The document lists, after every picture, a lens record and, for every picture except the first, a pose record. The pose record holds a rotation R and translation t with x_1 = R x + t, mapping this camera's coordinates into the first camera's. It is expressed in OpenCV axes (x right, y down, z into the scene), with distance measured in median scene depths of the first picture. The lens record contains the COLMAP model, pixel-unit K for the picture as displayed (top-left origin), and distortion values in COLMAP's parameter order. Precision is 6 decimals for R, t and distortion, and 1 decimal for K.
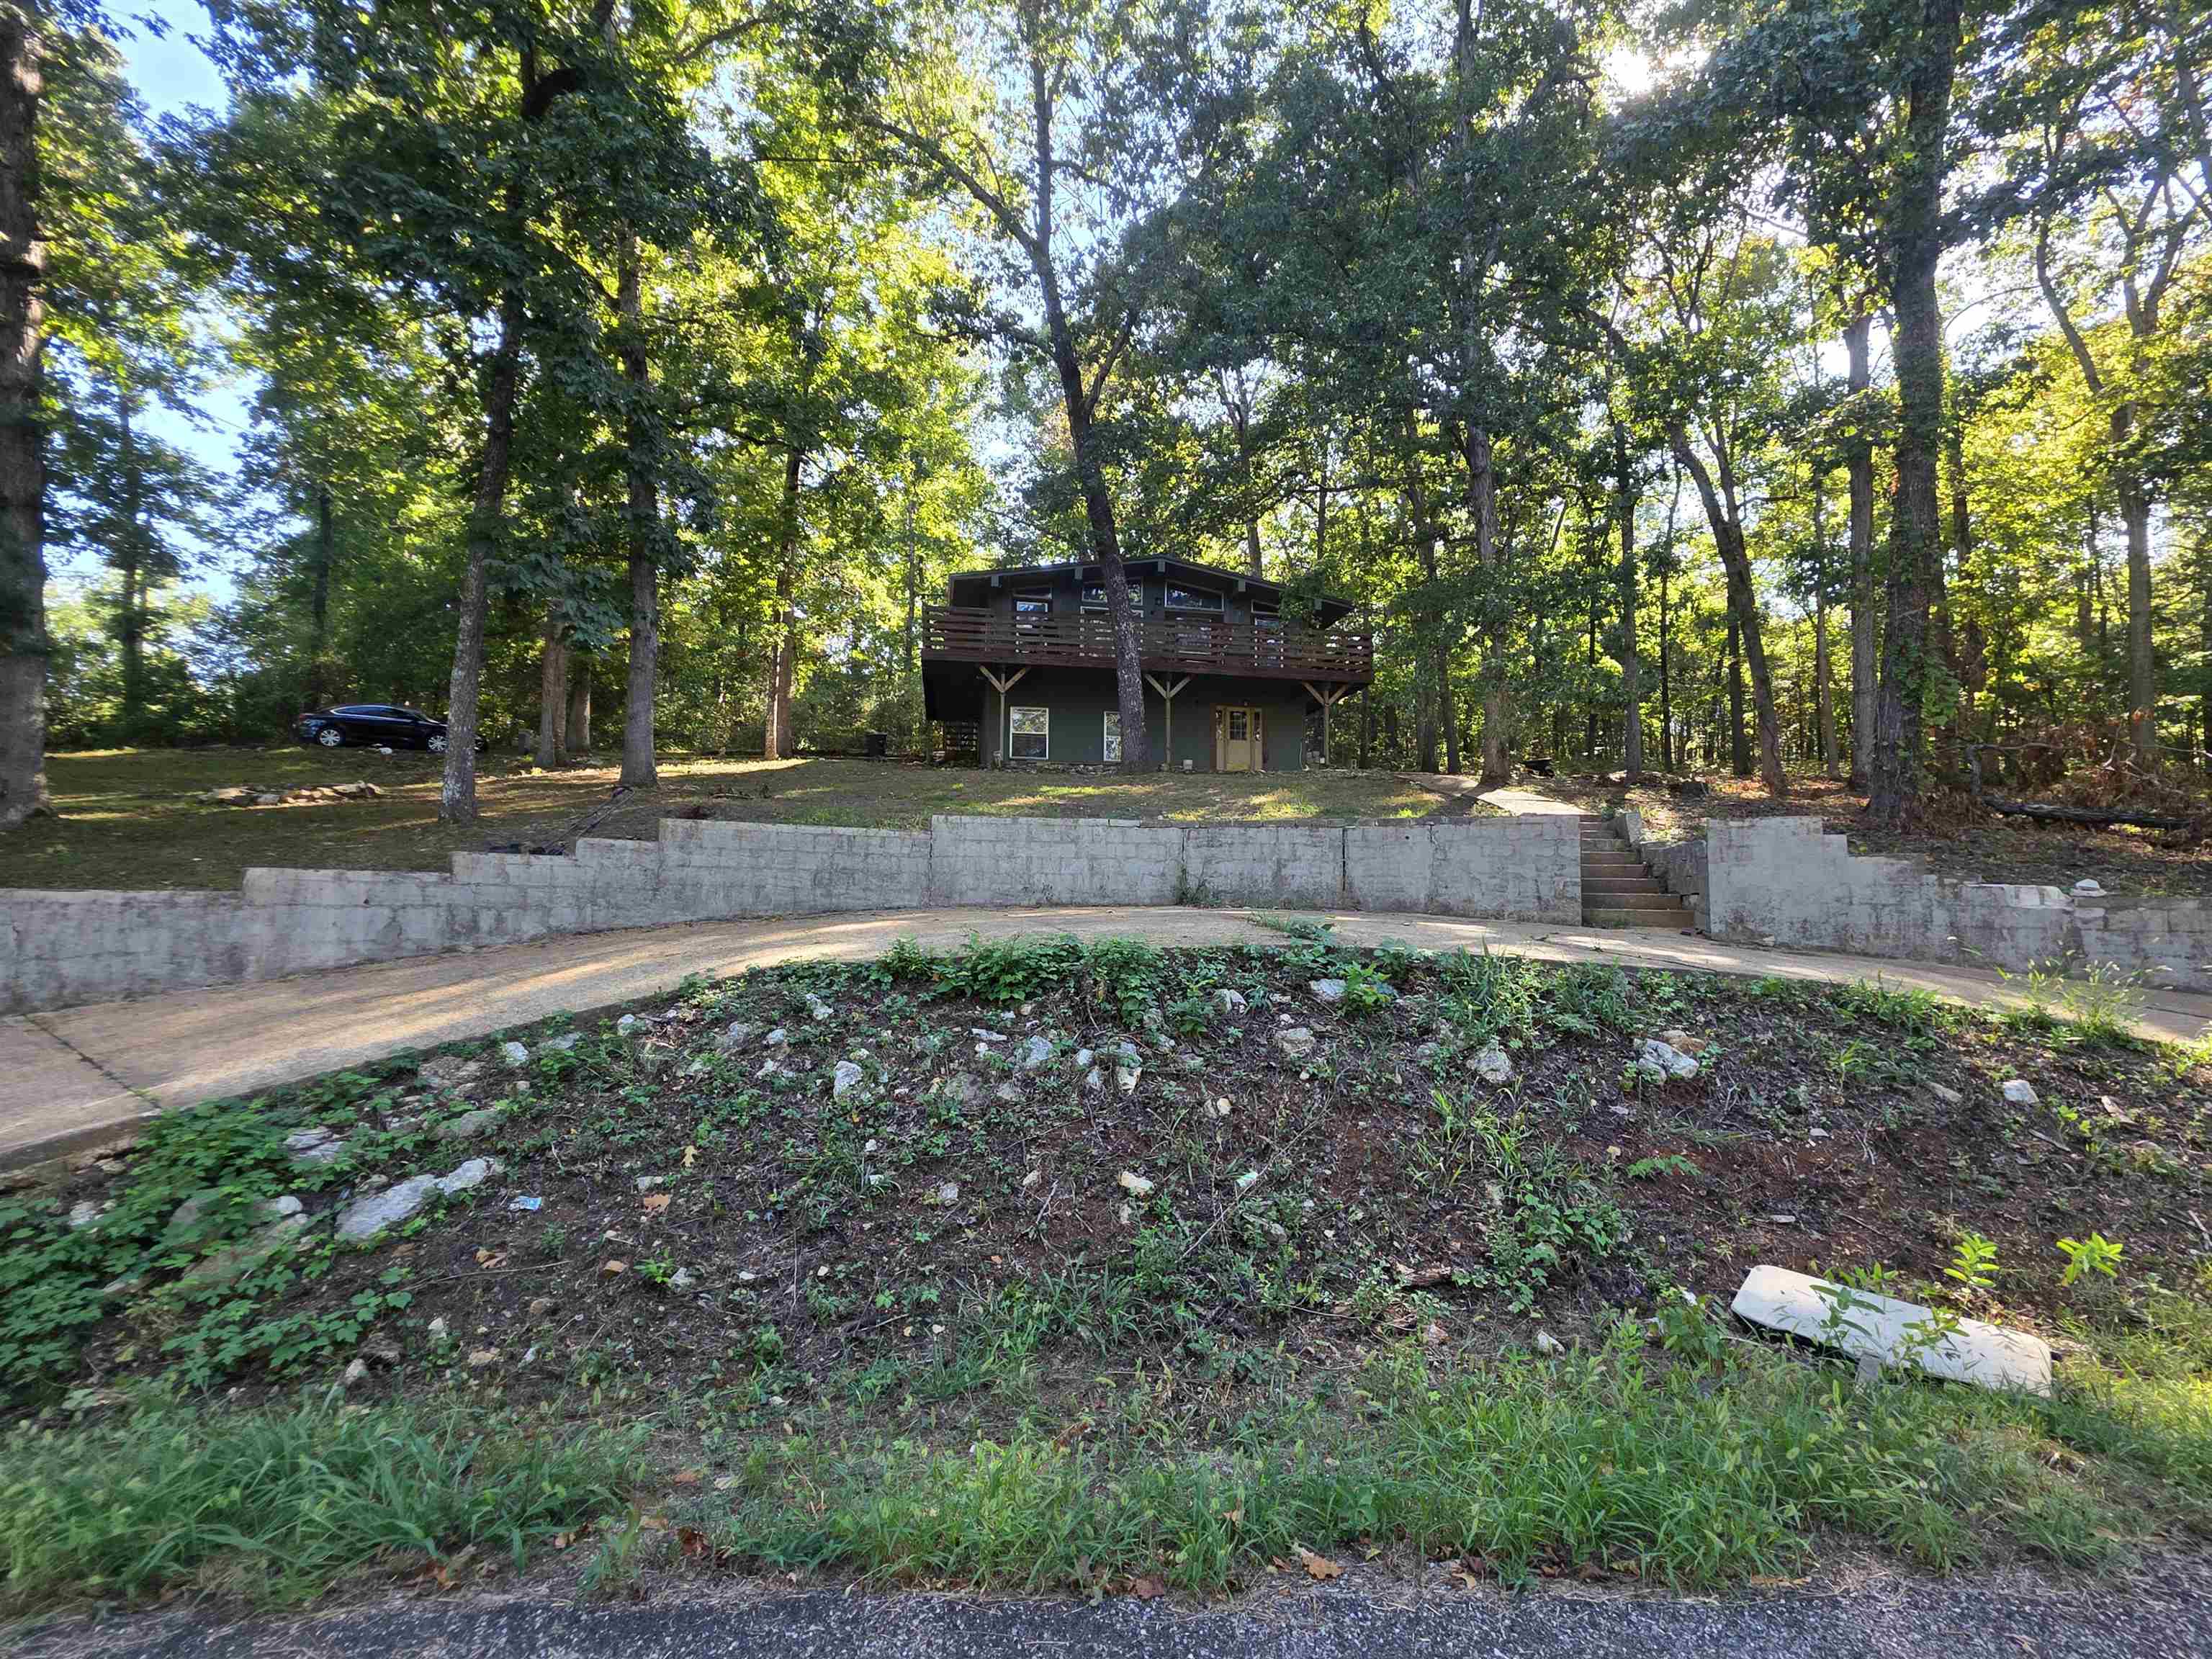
lens RADIAL K [[958.1, 0, 1184.4], [0, 958.1, 824.6], [0, 0, 1]] dist [0.010513, -0.000050]
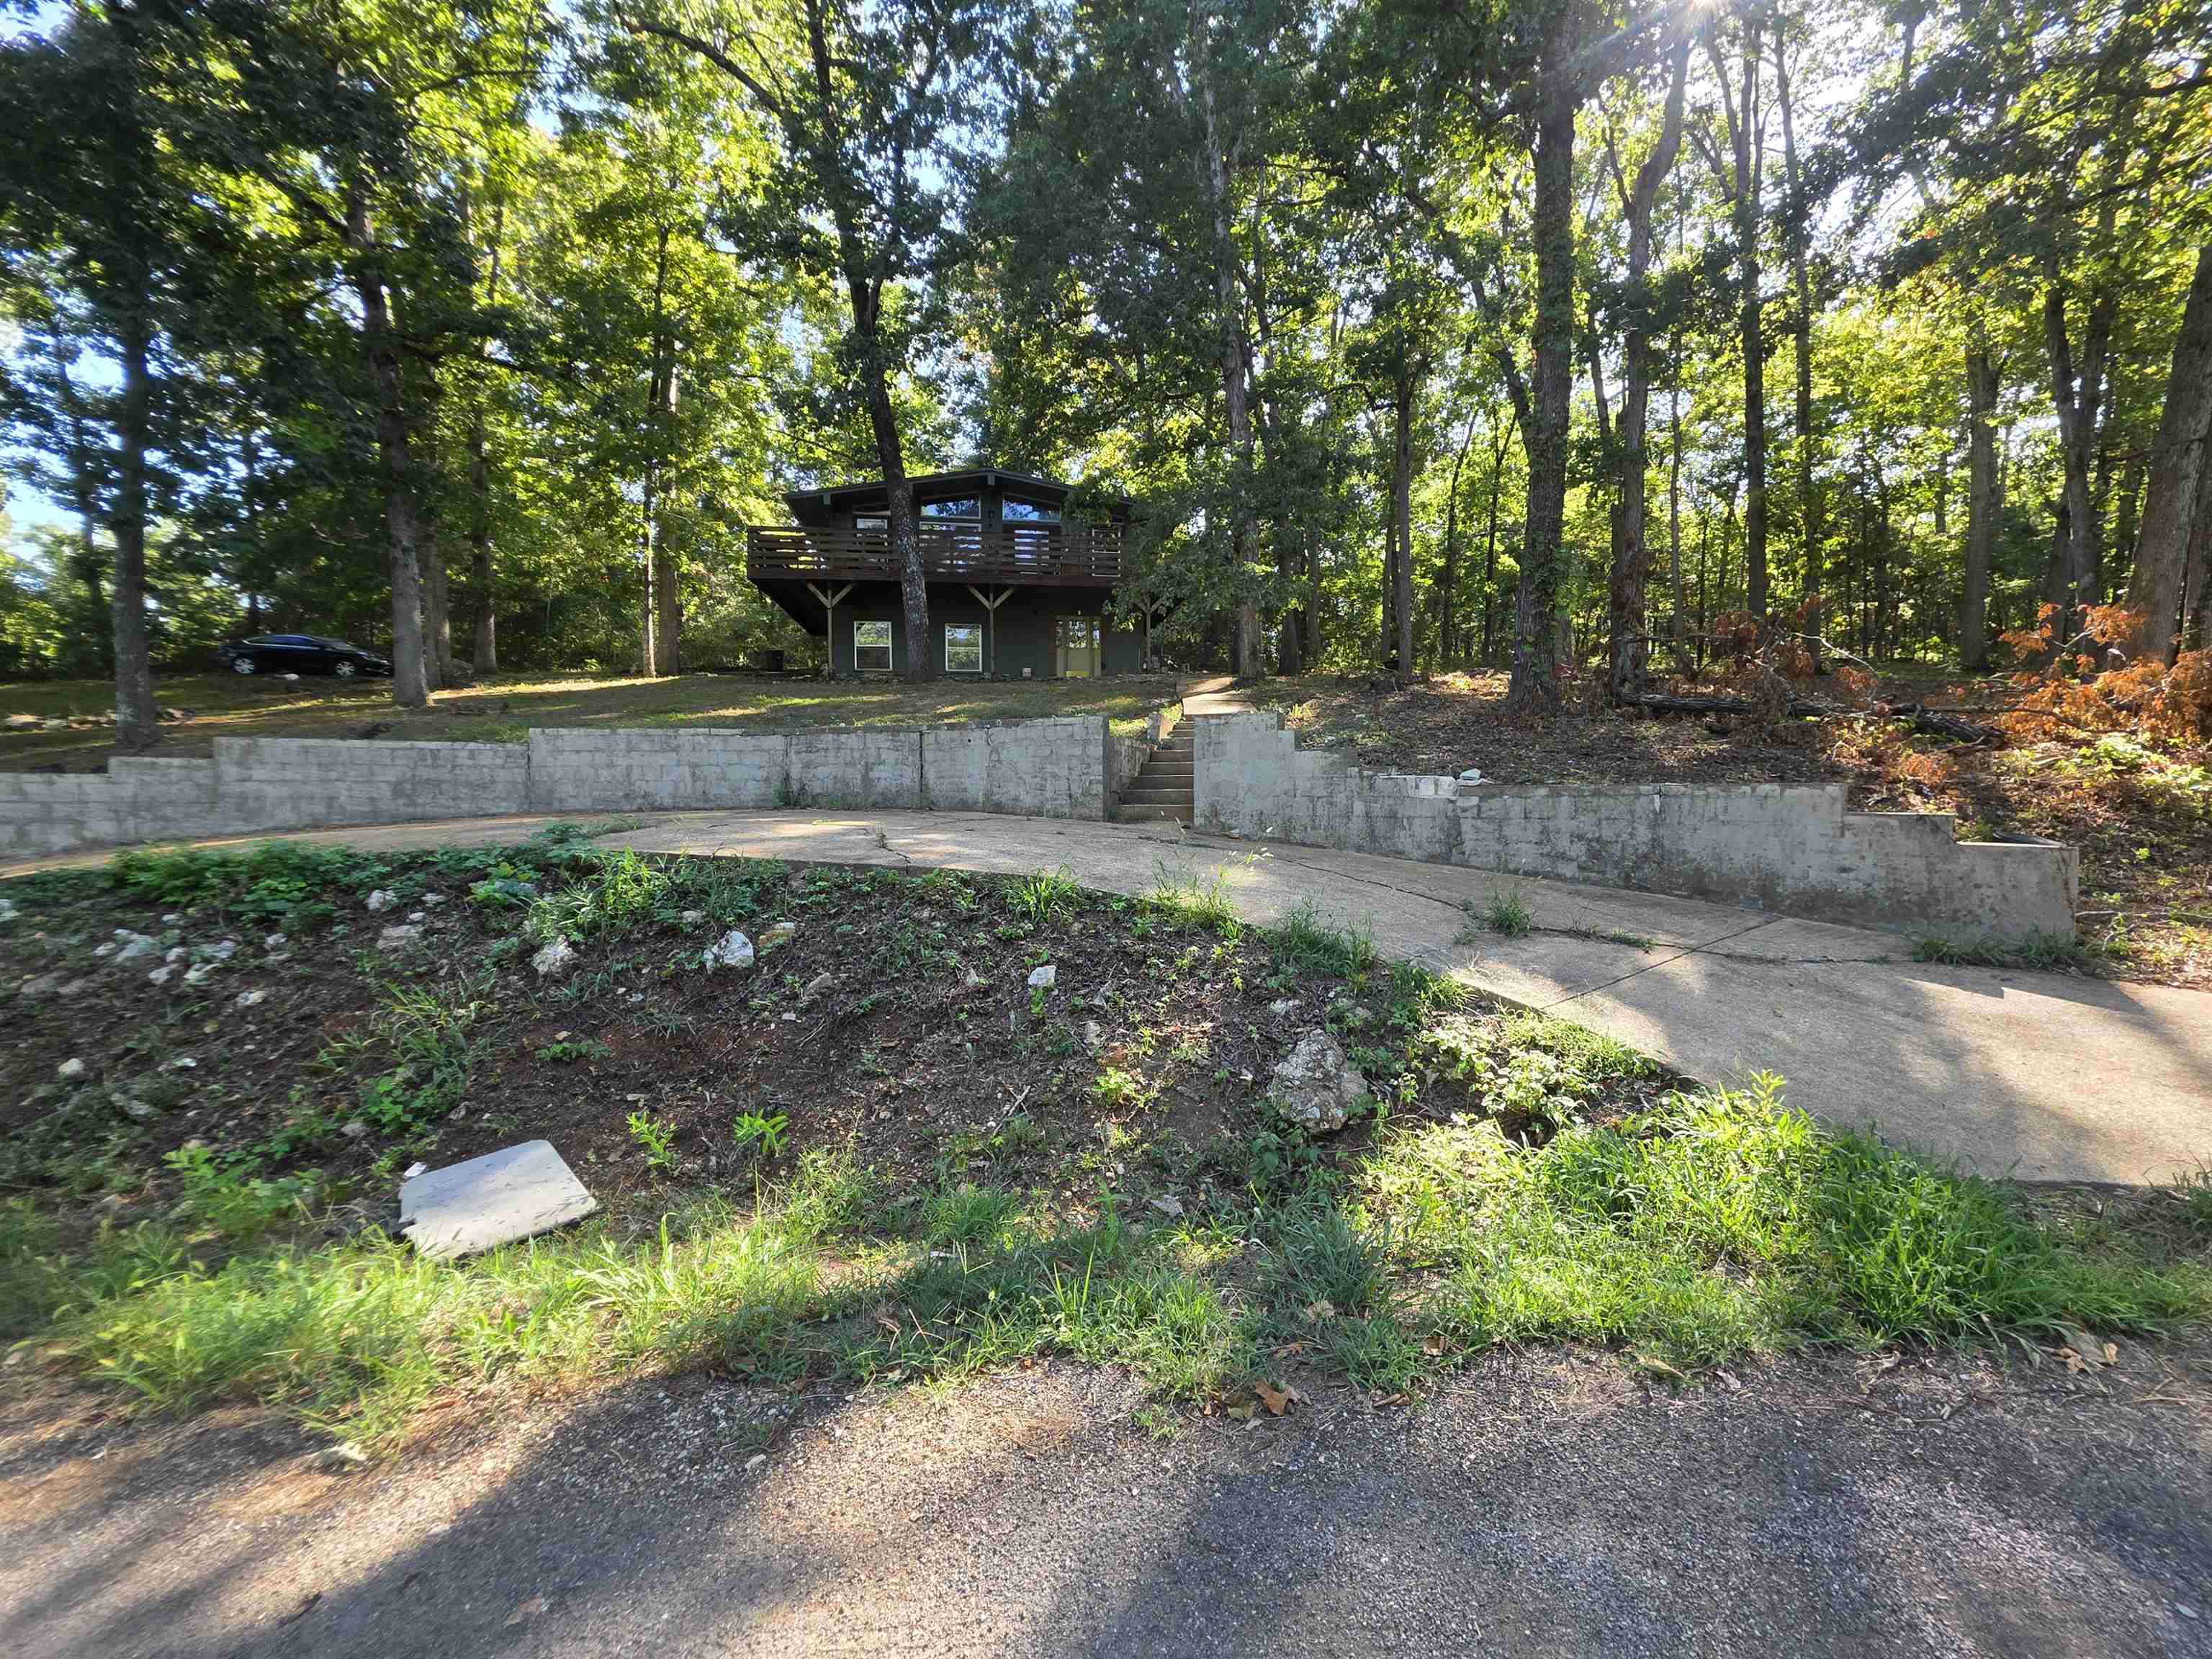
lens RADIAL K [[887.7, 0, 1111.9], [0, 887.7, 826.0], [0, 0, 1]] dist [0.001048, 0.000322]
pose [[0.999372, -0.017104, -0.031028, 0.279227], [0.020374, 0.993906, 0.108330, 0.003029], [0.028986, -0.108894, 0.993631, 0.016587]]
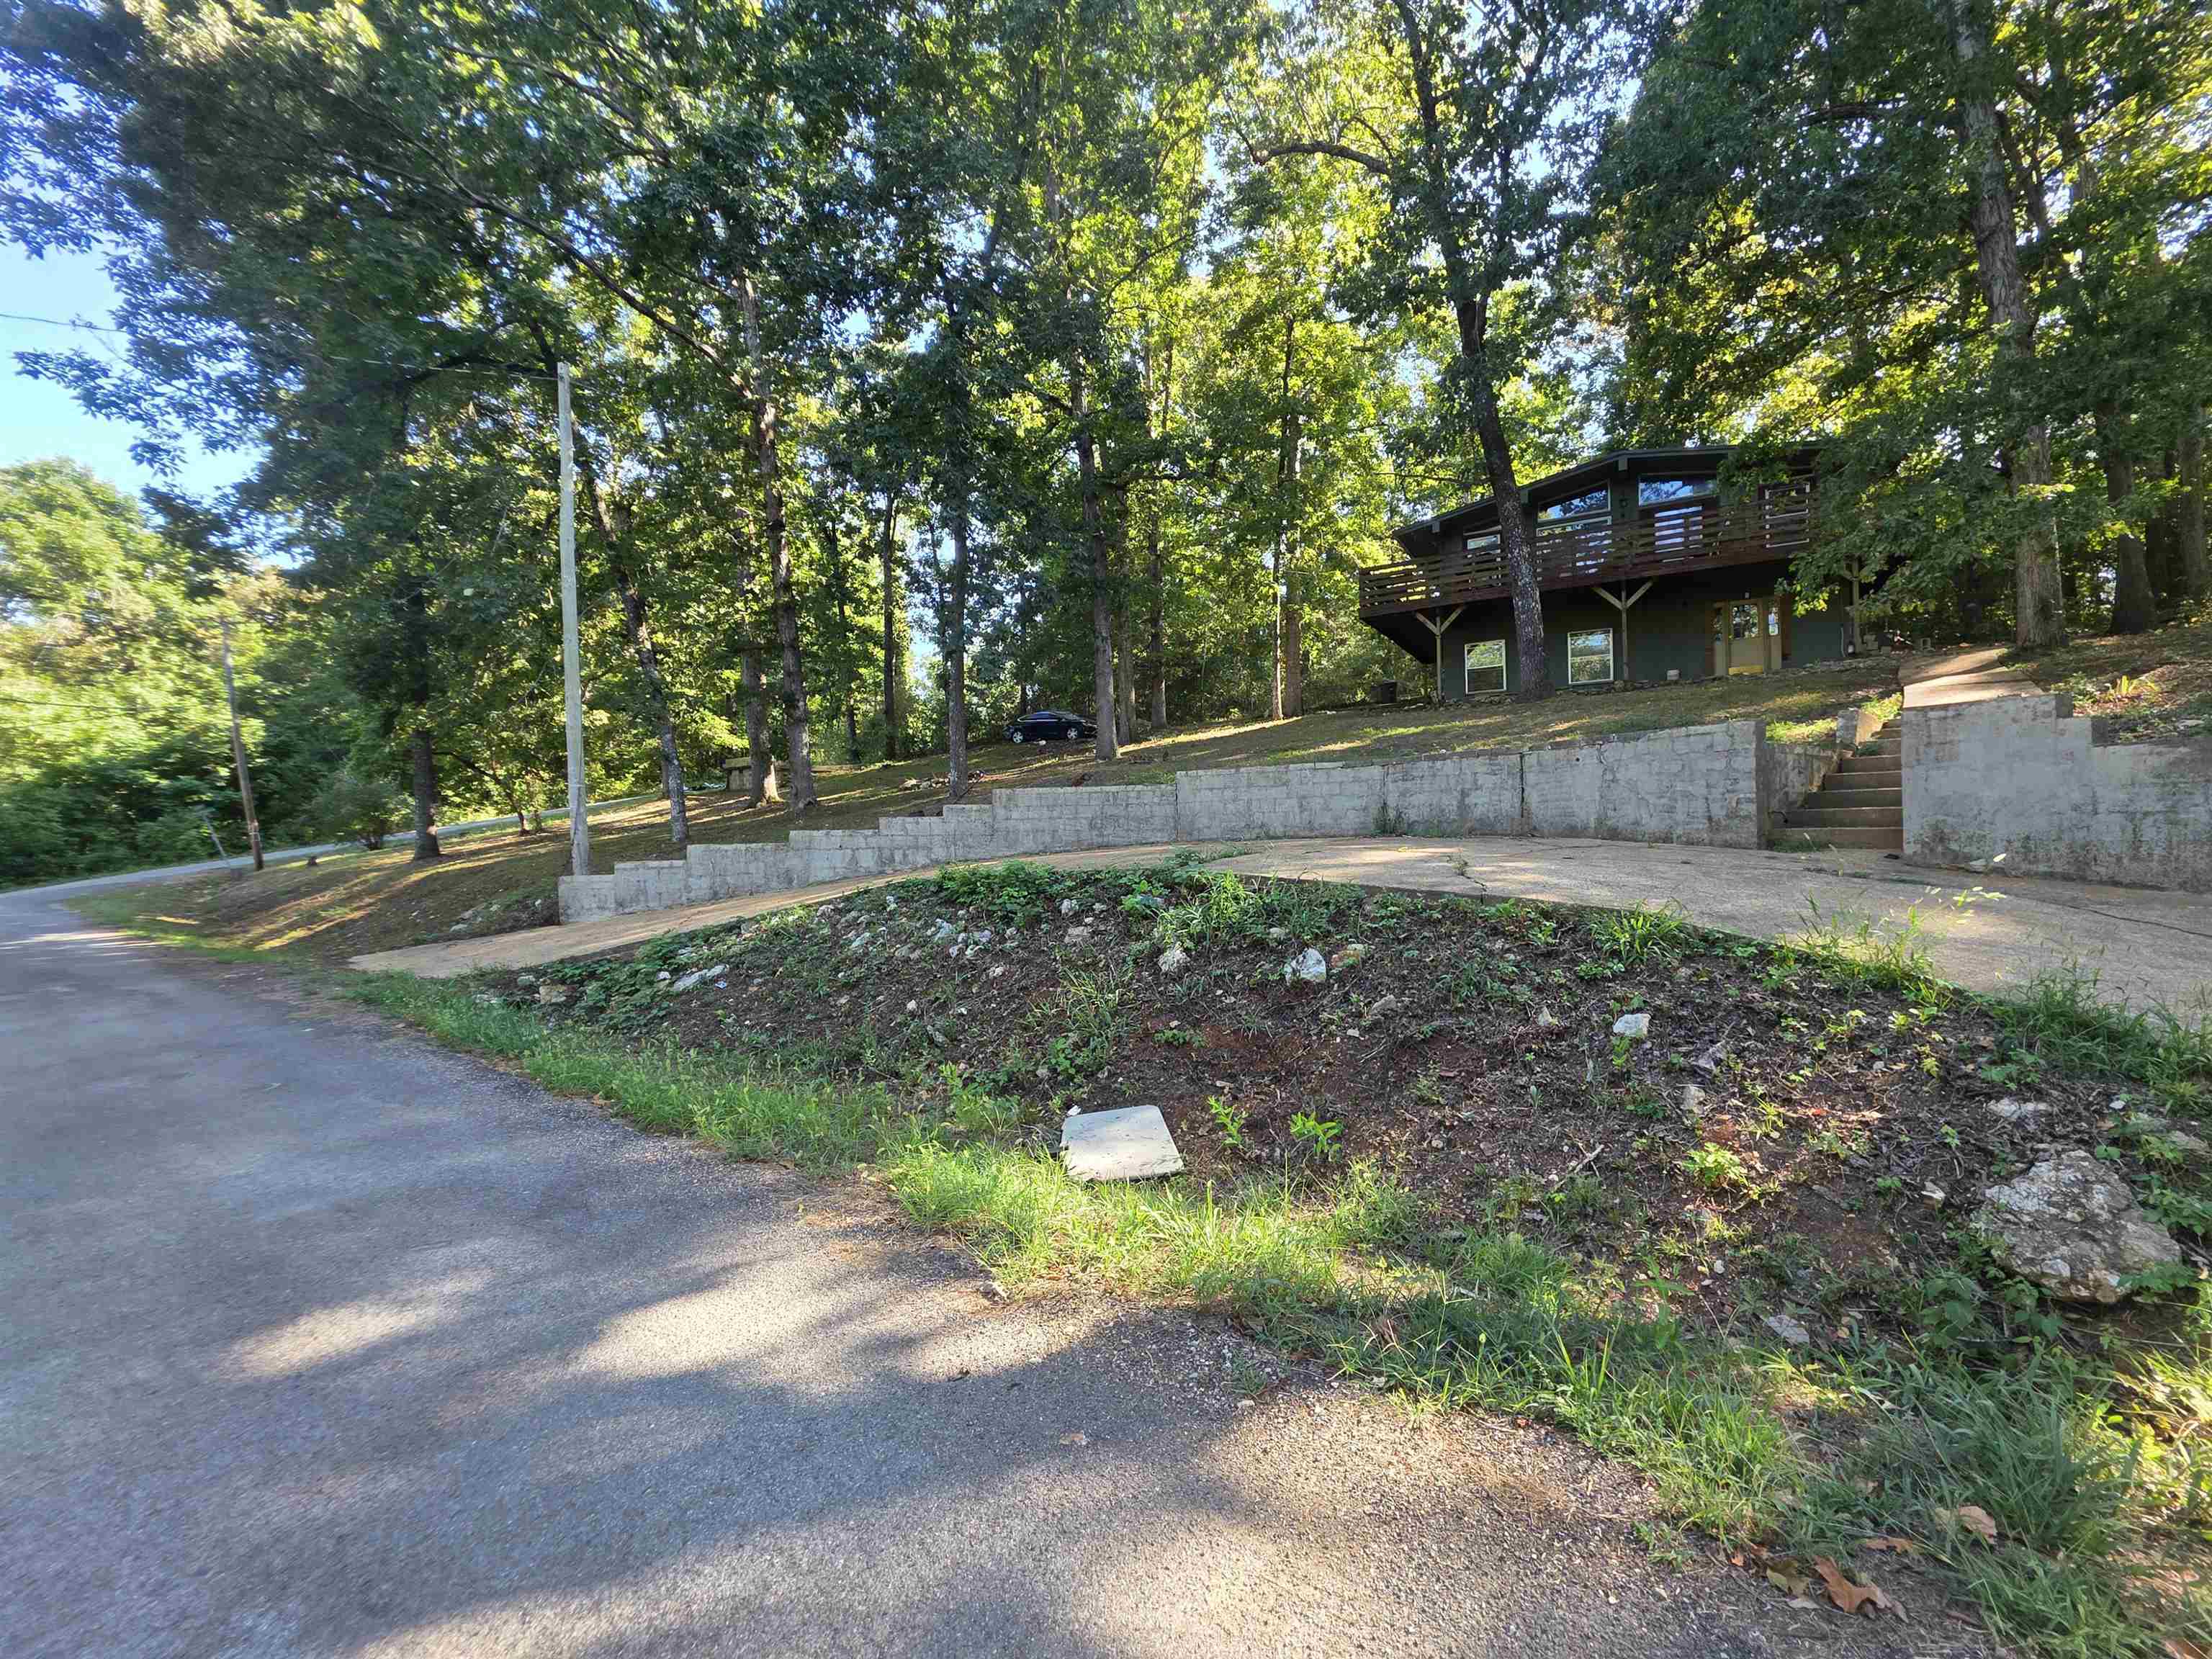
lens RADIAL K [[888.6, 0, 1119.2], [0, 888.6, 826.5], [0, 0, 1]] dist [0.002923, -0.000074]
pose [[0.768992, -0.031626, -0.638476, 0.297718], [0.077537, 0.996016, 0.044050, 0.003522], [0.634539, -0.083380, 0.768380, 0.014598]]
